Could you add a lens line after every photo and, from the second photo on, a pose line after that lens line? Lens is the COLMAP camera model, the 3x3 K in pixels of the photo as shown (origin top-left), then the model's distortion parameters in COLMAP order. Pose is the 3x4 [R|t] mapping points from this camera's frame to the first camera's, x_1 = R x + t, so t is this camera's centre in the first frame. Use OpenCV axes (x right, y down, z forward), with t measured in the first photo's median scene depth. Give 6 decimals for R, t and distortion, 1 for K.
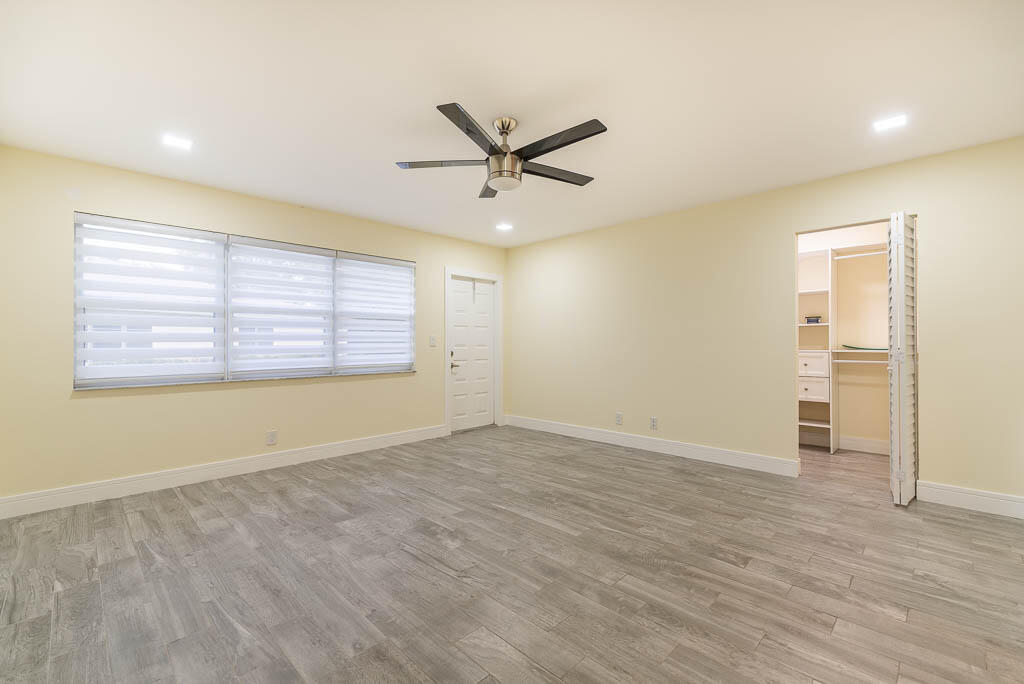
lens RADIAL K [[437.9, 0, 512.0], [0, 437.9, 340.0], [0, 0, 1]] dist [0.002664, 0.000109]
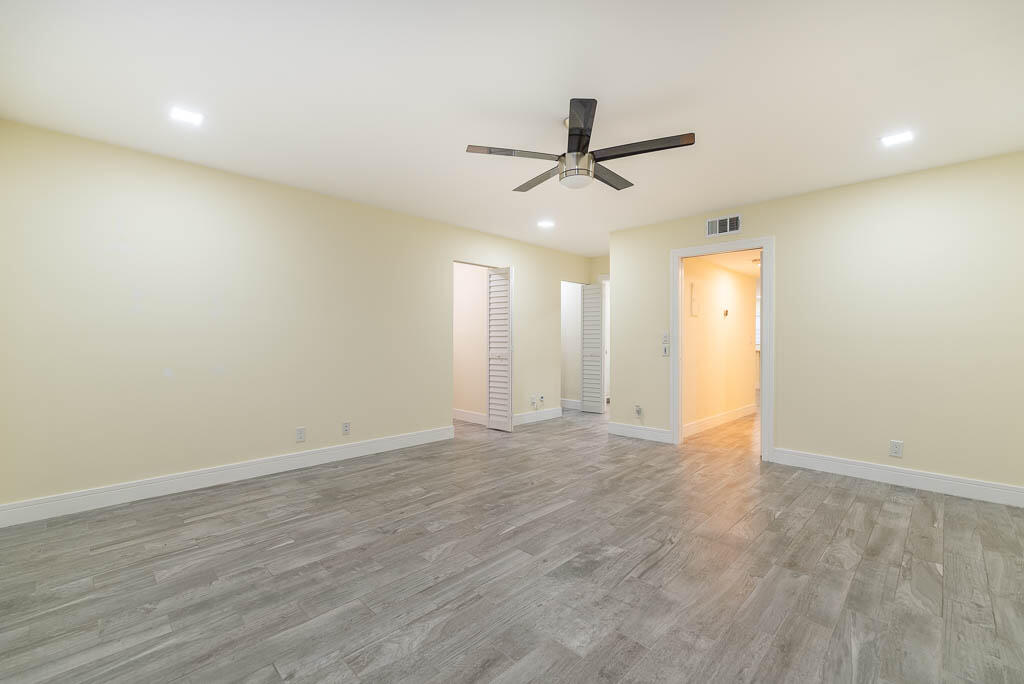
lens RADIAL K [[436.7, 0, 512.9], [0, 436.7, 341.0], [0, 0, 1]] dist [0.000793, -0.000235]
pose [[-0.004676, 0.000704, 0.999989, -0.899892], [-0.010498, 0.999945, -0.000753, 0.009672], [-0.999934, -0.010501, -0.004668, 1.015493]]
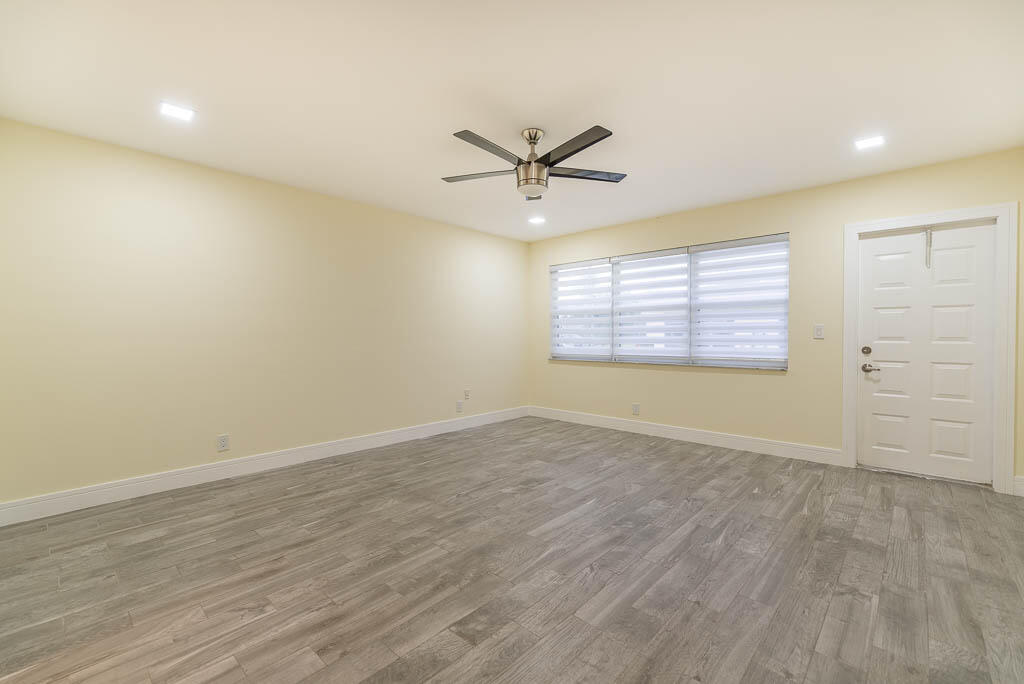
lens RADIAL K [[437.9, 0, 512.0], [0, 437.9, 340.0], [0, 0, 1]] dist [0.002664, 0.000109]
pose [[0.036272, 0.014653, -0.999235, 0.955366], [0.008718, 0.999850, 0.014978, 0.001139], [0.999304, -0.009255, 0.036139, 0.802293]]
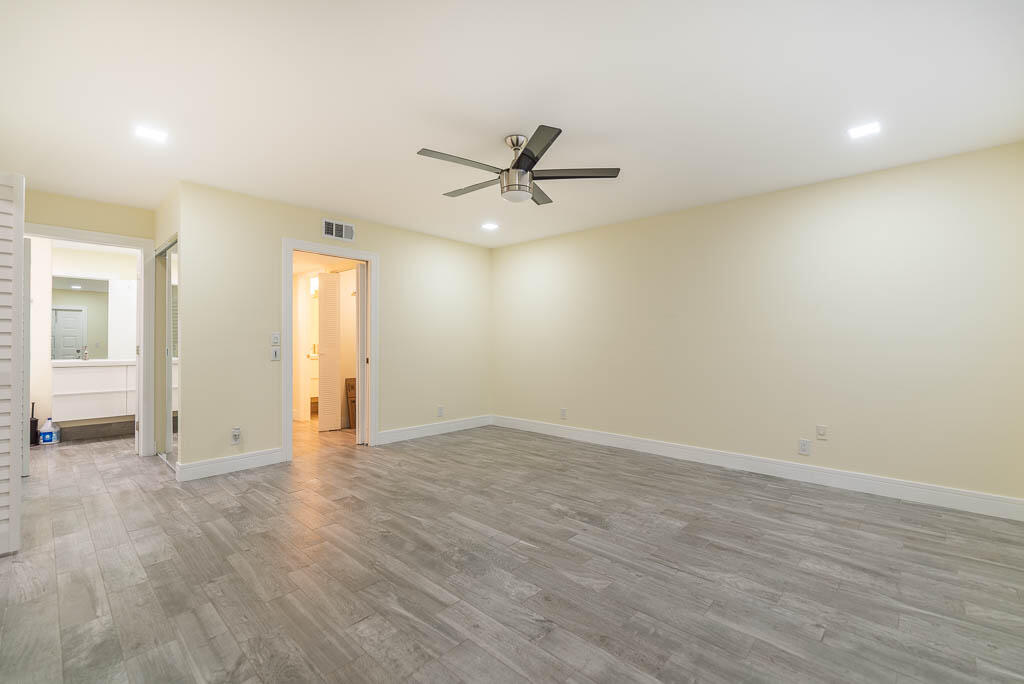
lens RADIAL K [[436.7, 0, 512.9], [0, 436.7, 341.0], [0, 0, 1]] dist [0.000793, -0.000235]
pose [[-0.999298, 0.000619, -0.037466, 0.029475], [0.001099, 0.999918, -0.012784, 0.014514], [0.037455, -0.012816, -0.999216, 1.838813]]
